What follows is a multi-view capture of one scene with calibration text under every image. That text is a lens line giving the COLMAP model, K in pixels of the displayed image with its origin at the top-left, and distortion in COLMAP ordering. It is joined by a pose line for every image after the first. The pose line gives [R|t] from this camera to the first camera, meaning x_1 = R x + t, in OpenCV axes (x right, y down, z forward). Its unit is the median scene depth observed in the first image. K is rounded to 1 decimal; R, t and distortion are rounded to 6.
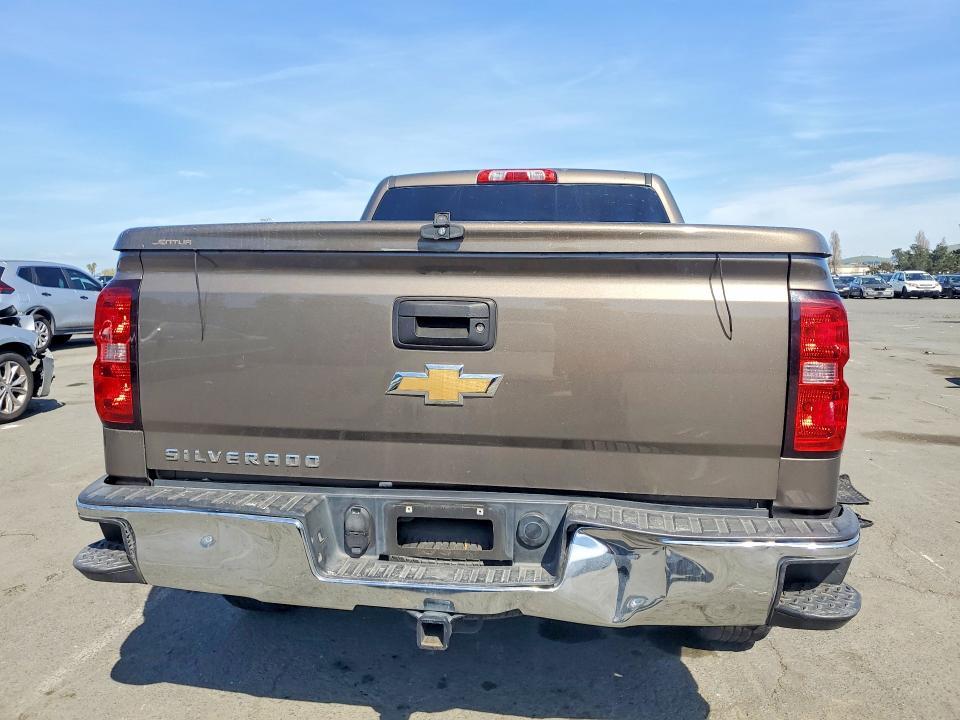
lens RADIAL K [[765.9, 0, 473.8], [0, 765.9, 359.1], [0, 0, 1]] dist [0.015564, 0.009044]
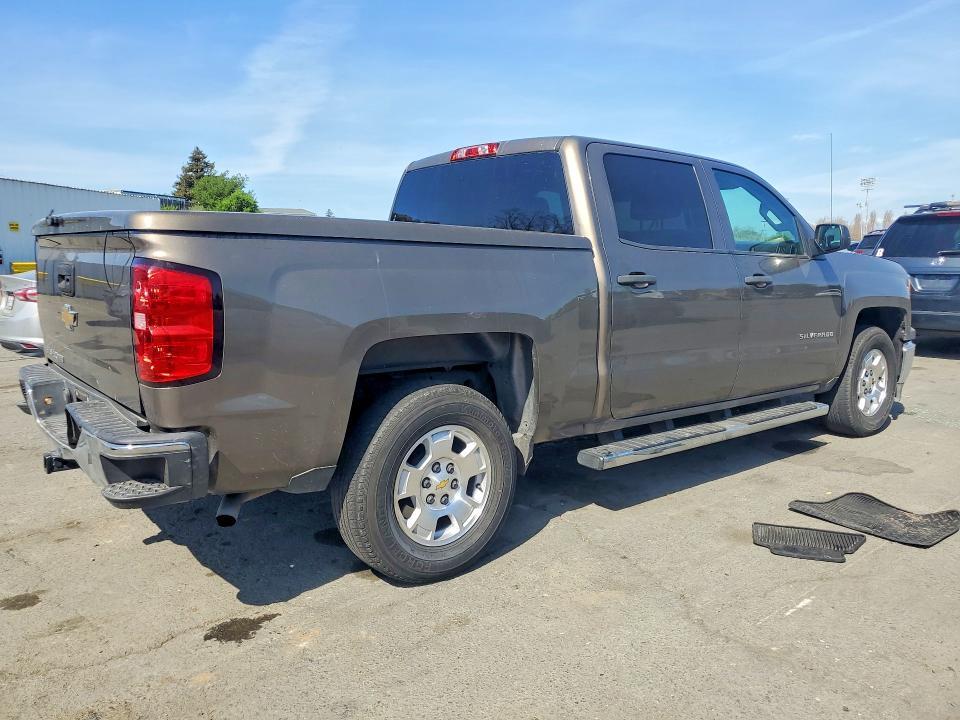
lens RADIAL K [[765.9, 0, 477.5], [0, 765.9, 363.5], [0, 0, 1]] dist [0.015564, 0.009044]
pose [[0.715942, 0.094610, -0.691719, 0.826612], [-0.061554, 0.995471, 0.072445, -0.017623], [0.695441, -0.009288, 0.718523, 0.209597]]
